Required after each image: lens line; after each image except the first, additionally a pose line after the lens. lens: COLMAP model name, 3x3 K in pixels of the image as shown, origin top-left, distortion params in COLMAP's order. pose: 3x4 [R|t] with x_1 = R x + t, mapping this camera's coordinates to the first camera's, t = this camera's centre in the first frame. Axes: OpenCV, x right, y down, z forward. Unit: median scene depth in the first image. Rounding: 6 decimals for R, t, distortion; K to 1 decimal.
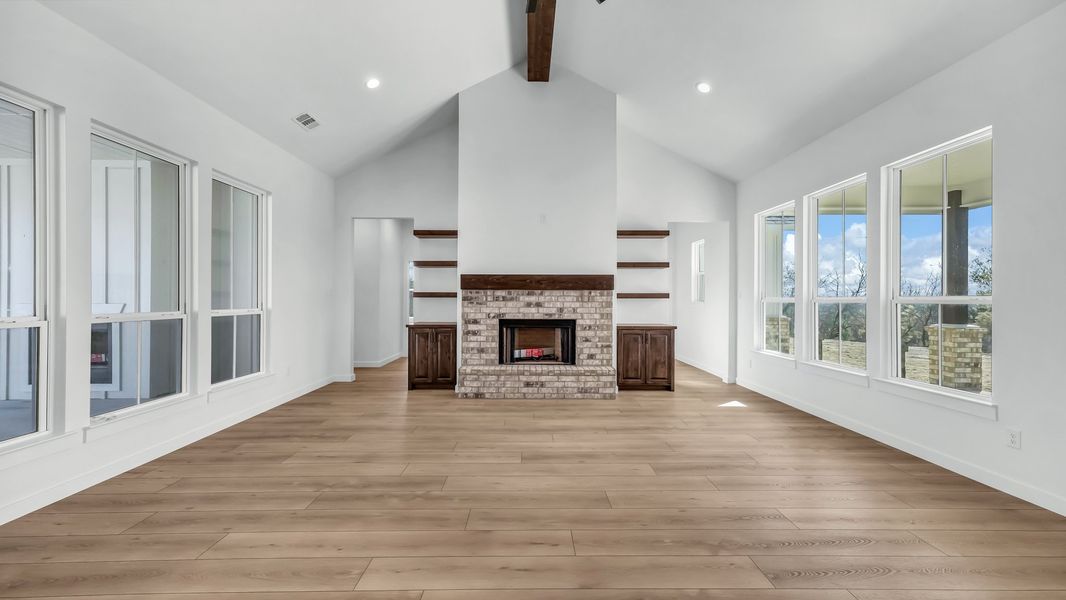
lens RADIAL K [[410.4, 0, 539.3], [0, 410.4, 296.0], [0, 0, 1]] dist [0.004867, 0.002268]
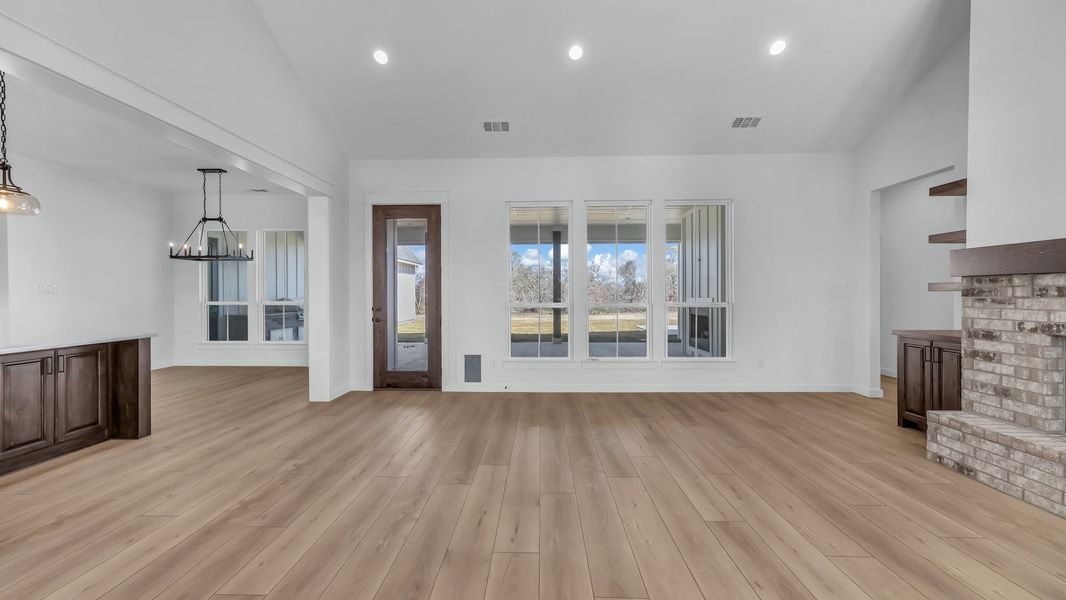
lens RADIAL K [[393.3, 0, 526.9], [0, 393.3, 295.8], [0, 0, 1]] dist [0.001187, 0.002295]
pose [[-0.048221, 0.000229, -0.998837, 0.386715], [0.009095, 0.999959, -0.000210, 0.005378], [0.998795, -0.009094, -0.048221, 0.424732]]
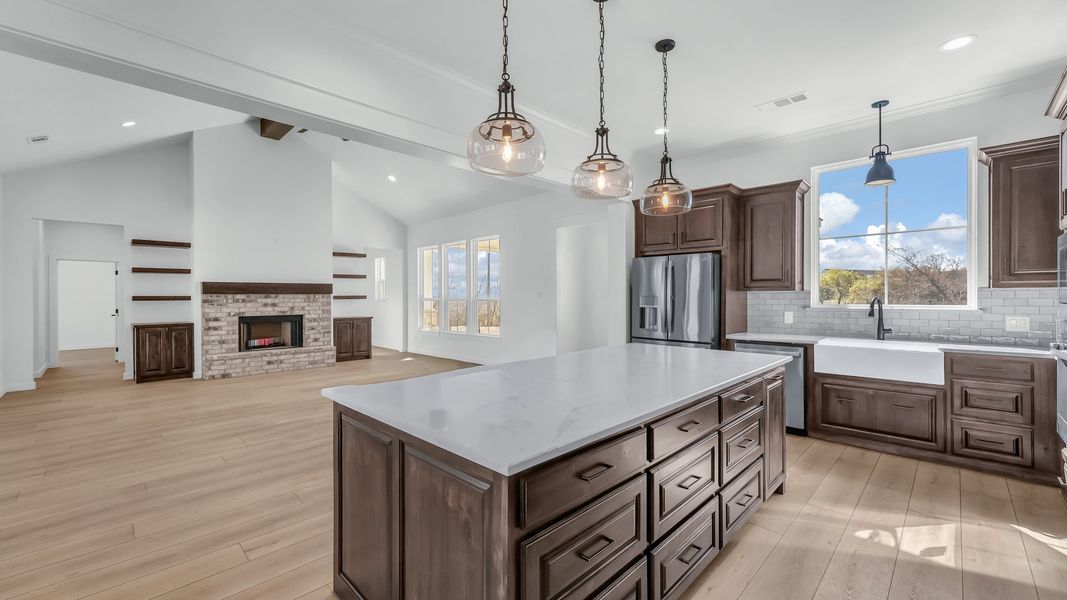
lens RADIAL K [[422.5, 0, 534.8], [0, 422.5, 296.9], [0, 0, 1]] dist [0.004064, 0.000383]
pose [[0.717625, -0.008887, 0.696374, -0.357846], [0.002650, 0.999946, 0.010030, -0.016900], [-0.696425, -0.005352, 0.717609, -0.609651]]
